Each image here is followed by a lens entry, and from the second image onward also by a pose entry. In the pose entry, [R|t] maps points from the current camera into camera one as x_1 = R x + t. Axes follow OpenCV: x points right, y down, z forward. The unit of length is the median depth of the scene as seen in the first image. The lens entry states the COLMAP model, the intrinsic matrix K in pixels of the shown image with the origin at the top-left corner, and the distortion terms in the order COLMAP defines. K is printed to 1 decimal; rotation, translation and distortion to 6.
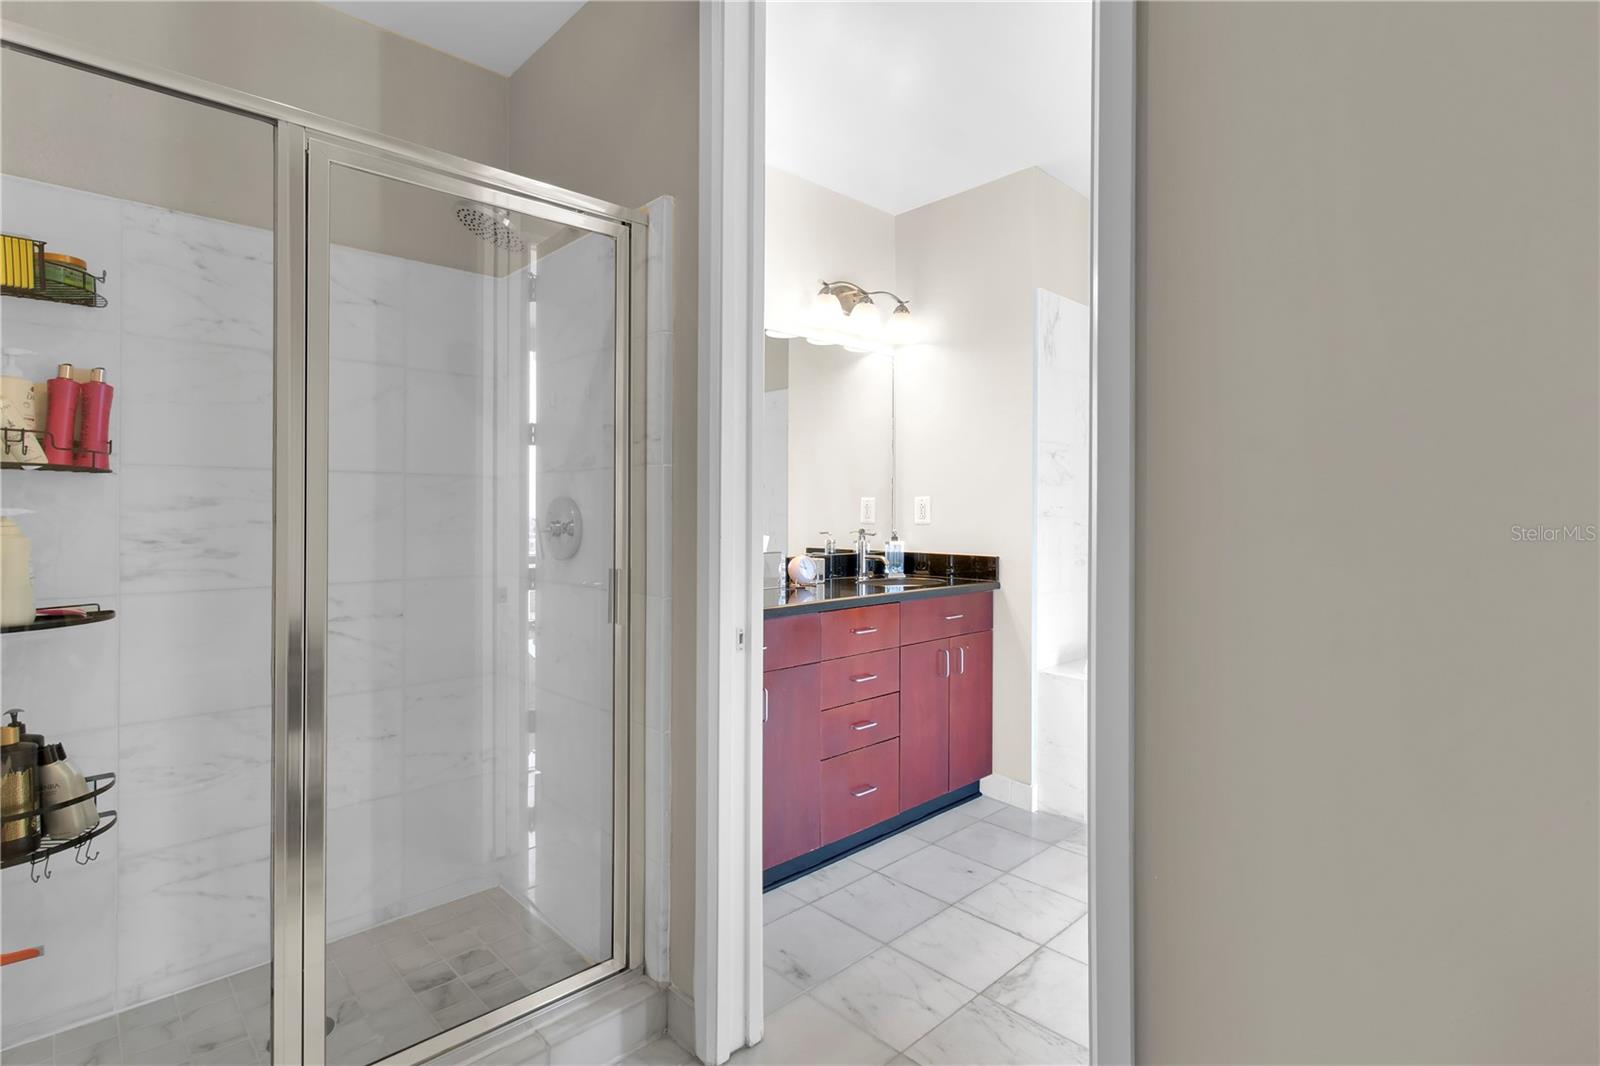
lens RADIAL K [[780.5, 0, 813.4], [0, 780.5, 532.3], [0, 0, 1]] dist [0.000324, -0.000234]
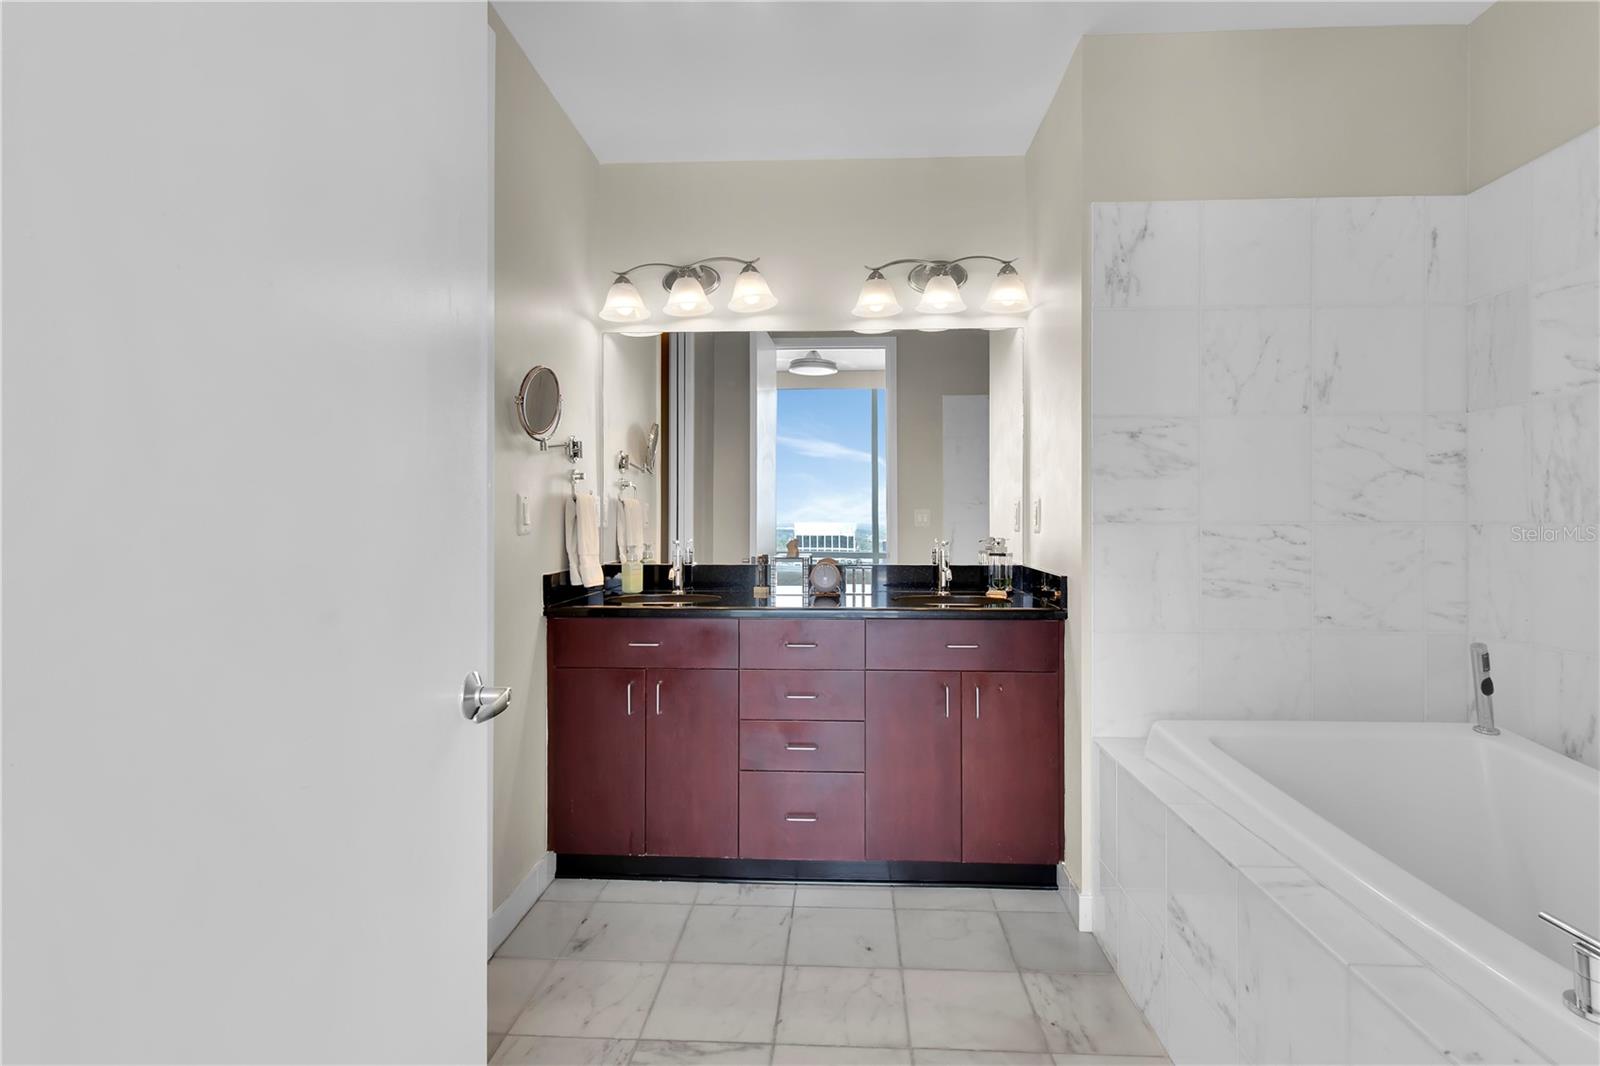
lens RADIAL K [[768.5, 0, 809.6], [0, 768.5, 536.7], [0, 0, 1]] dist [0.001738, 0.000195]
pose [[0.679646, 0.015646, -0.733374, 0.572794], [-0.017349, 0.999836, 0.005253, -0.005493], [0.733335, 0.009153, 0.679805, 0.299519]]
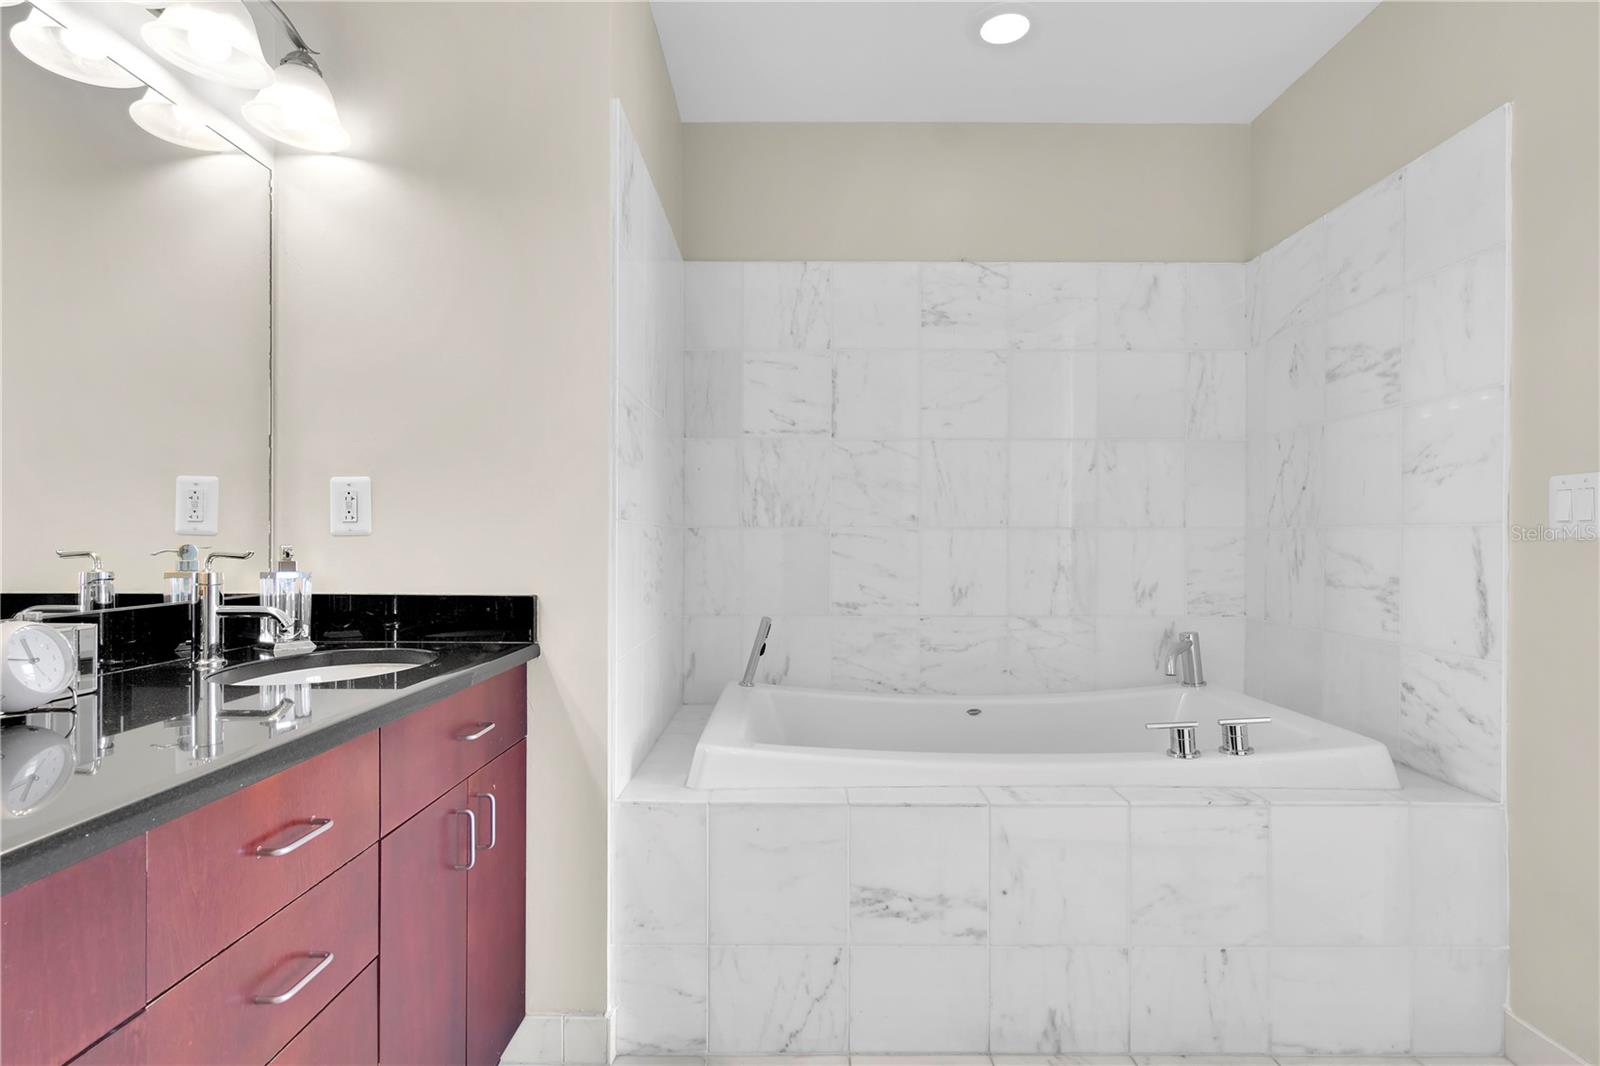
lens RADIAL K [[804.5, 0, 800.5], [0, 804.5, 551.8], [0, 0, 1]] dist [0.002452, 0.000543]
pose [[0.693313, -0.008801, 0.720583, -0.025896], [0.015771, 0.999871, -0.002962, 0.006650], [-0.720464, 0.013418, 0.693362, 0.473048]]
